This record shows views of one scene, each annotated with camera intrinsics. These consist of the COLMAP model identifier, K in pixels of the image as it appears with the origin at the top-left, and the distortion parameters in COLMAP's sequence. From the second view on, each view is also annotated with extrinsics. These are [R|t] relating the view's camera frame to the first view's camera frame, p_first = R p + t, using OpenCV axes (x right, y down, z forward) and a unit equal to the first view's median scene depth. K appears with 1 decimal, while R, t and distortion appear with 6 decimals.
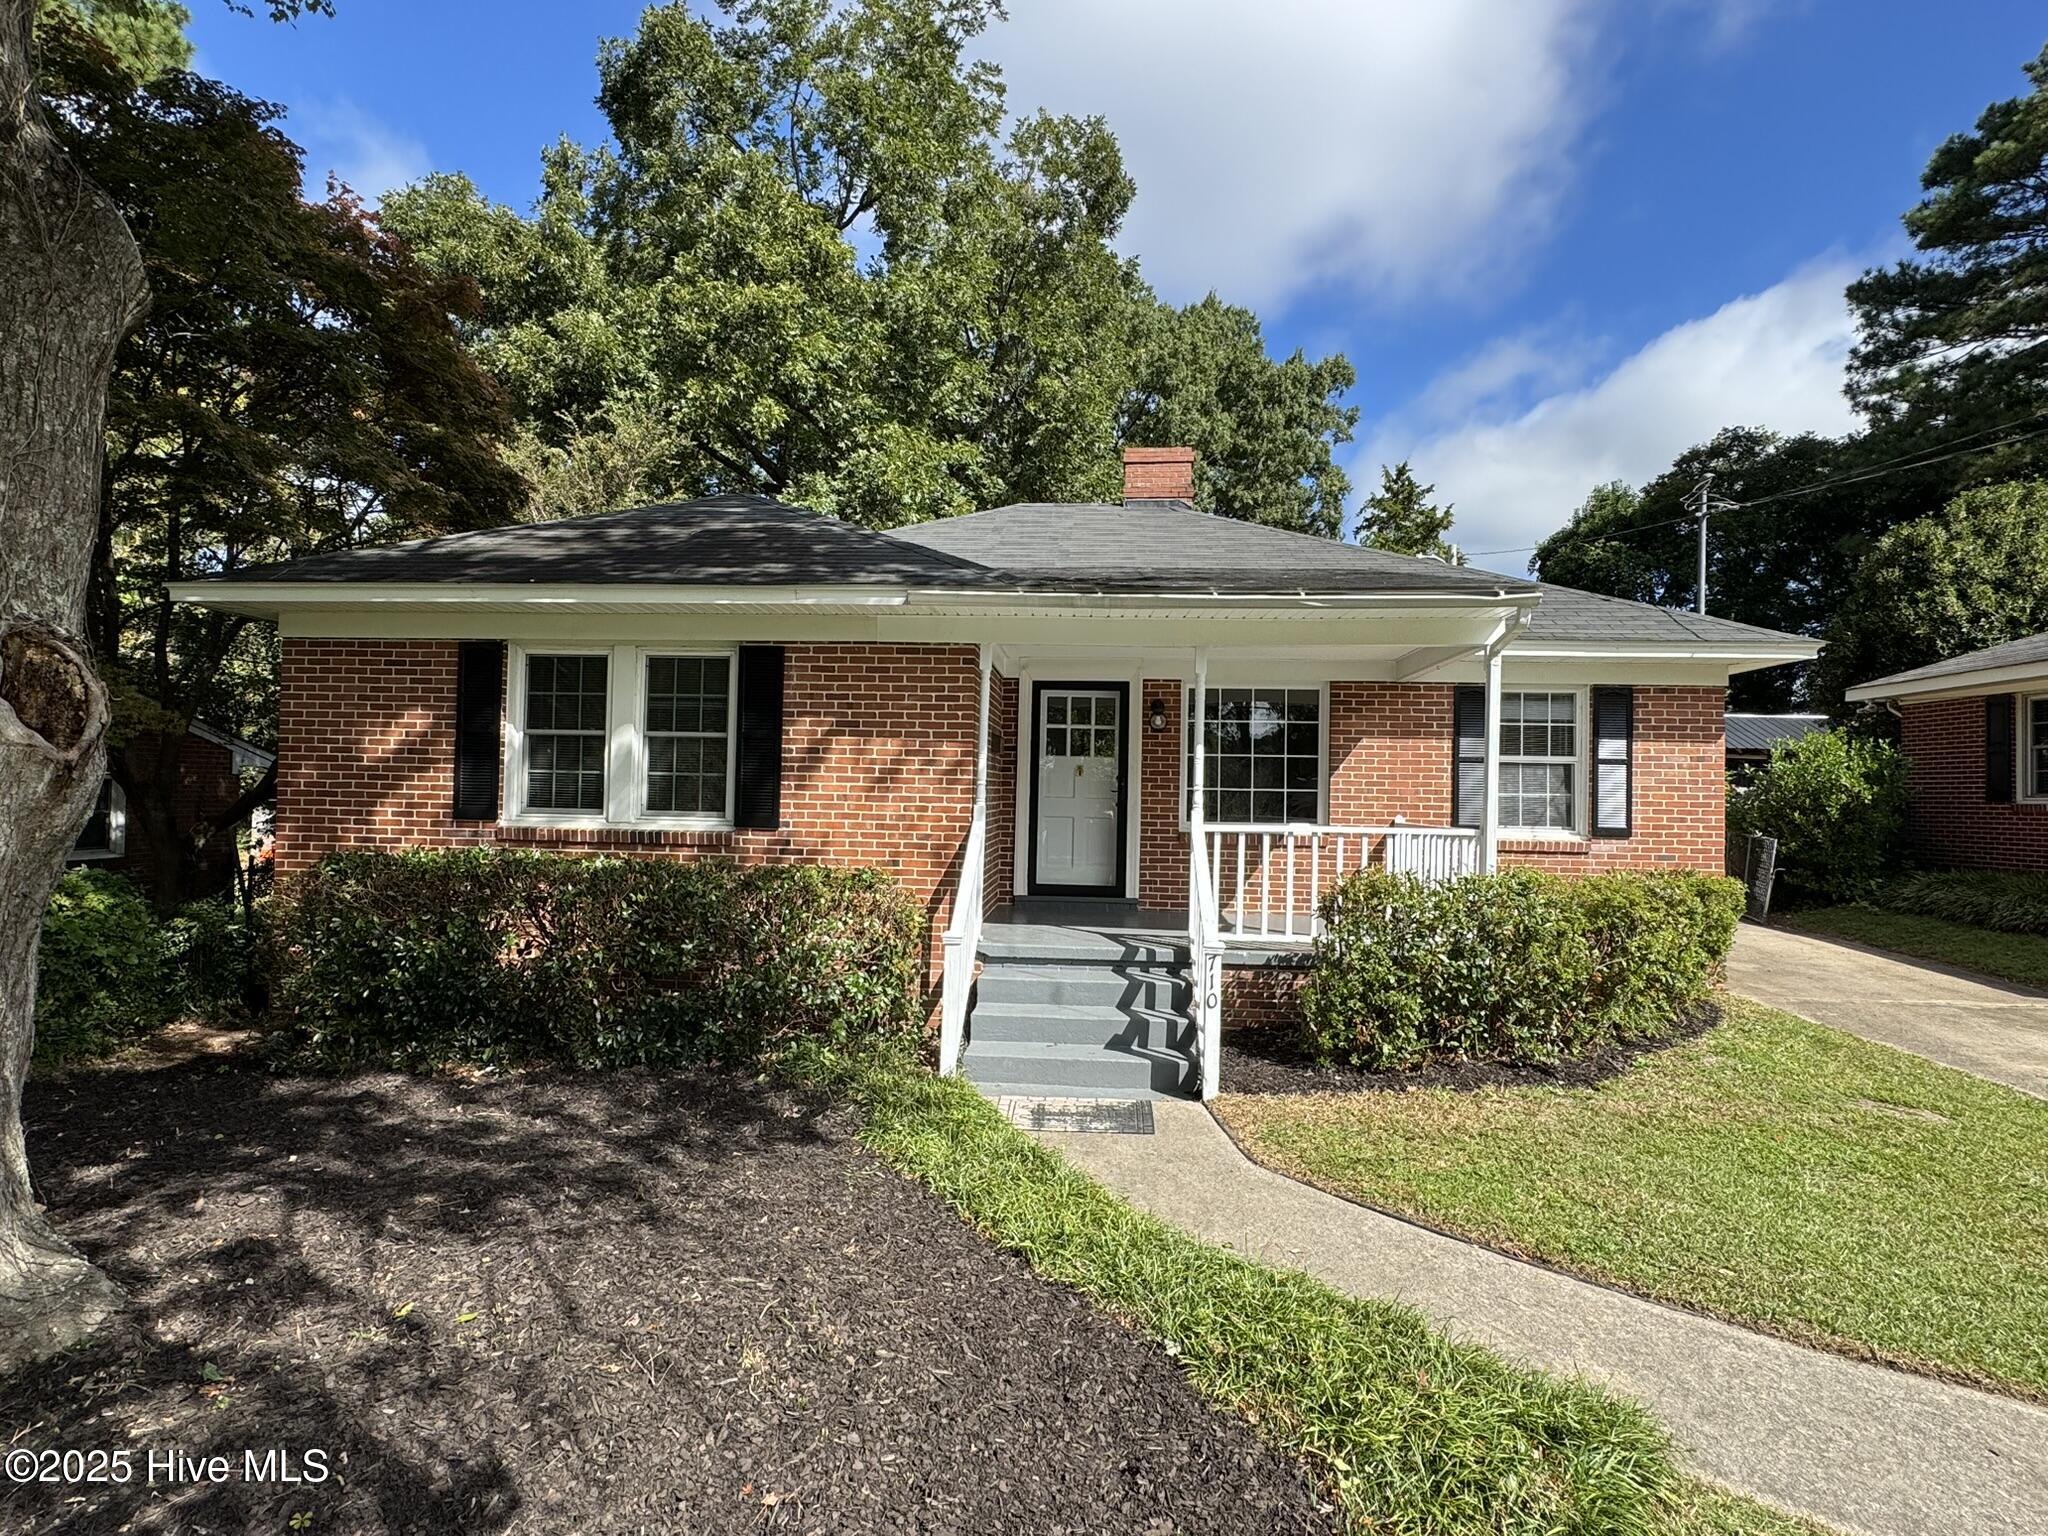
lens RADIAL K [[1063.6, 0, 1024.0], [0, 1063.6, 768.0], [0, 0, 1]] dist [-0.048603, 0.076552]
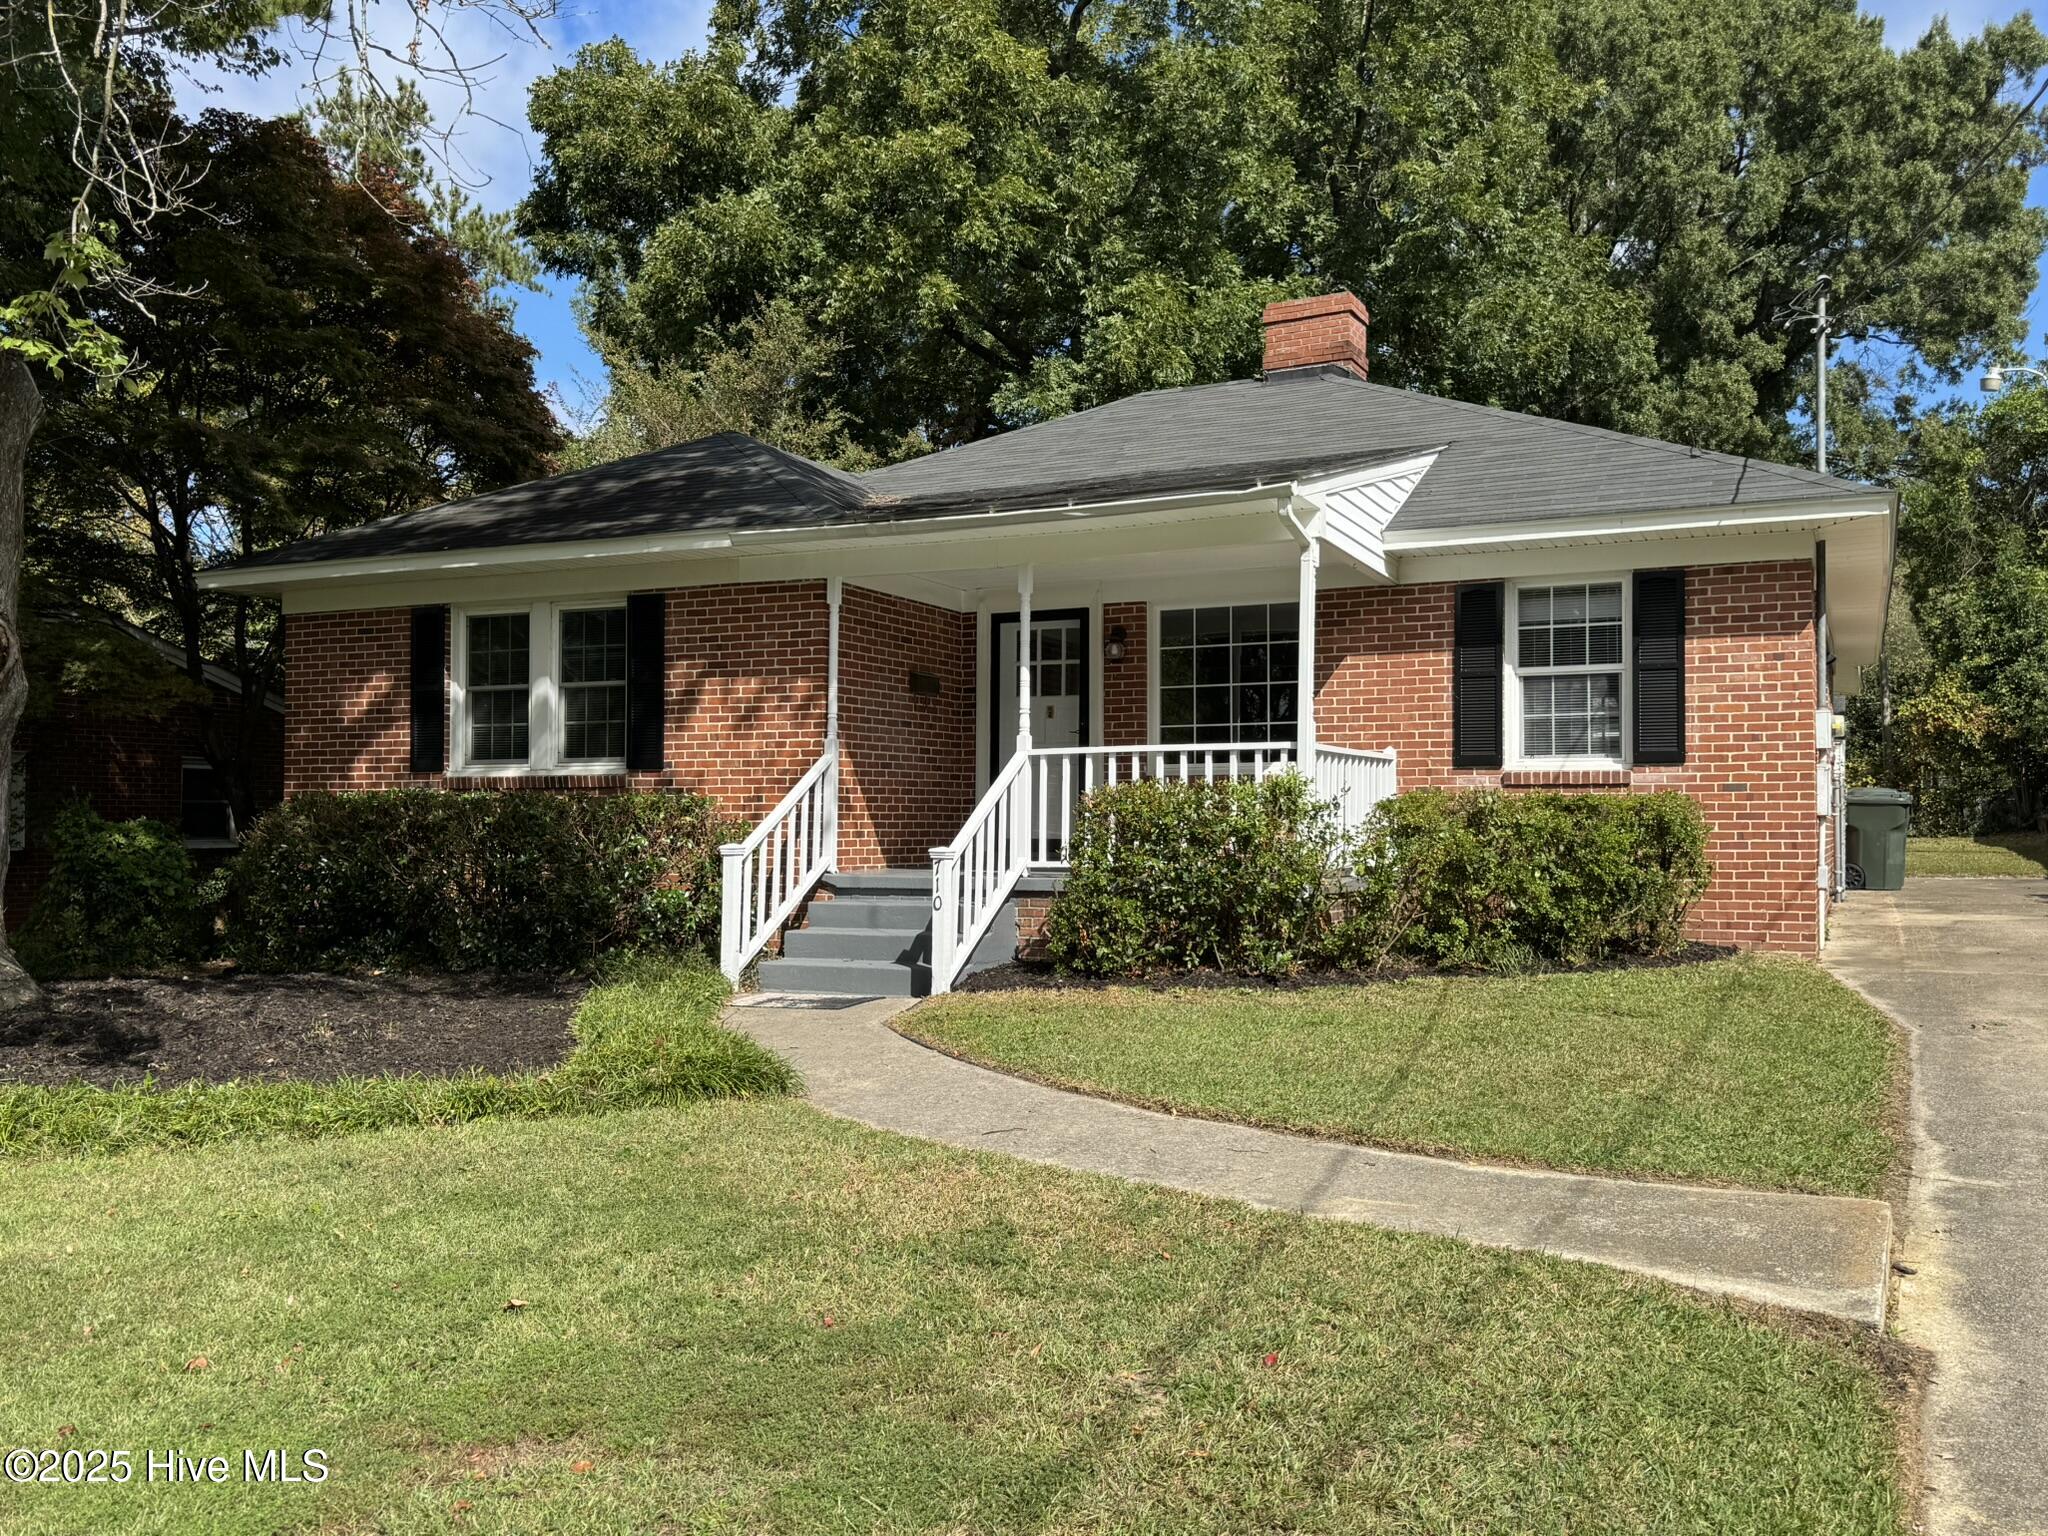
lens RADIAL K [[1756.4, 0, 1025.0], [0, 1756.4, 789.7], [0, 0, 1]] dist [0.103351, -0.179639]
pose [[0.930688, -0.028211, -0.364725, 0.703901], [0.027388, 0.999597, -0.007430, 0.096435], [0.364788, -0.003074, 0.931086, -0.462899]]
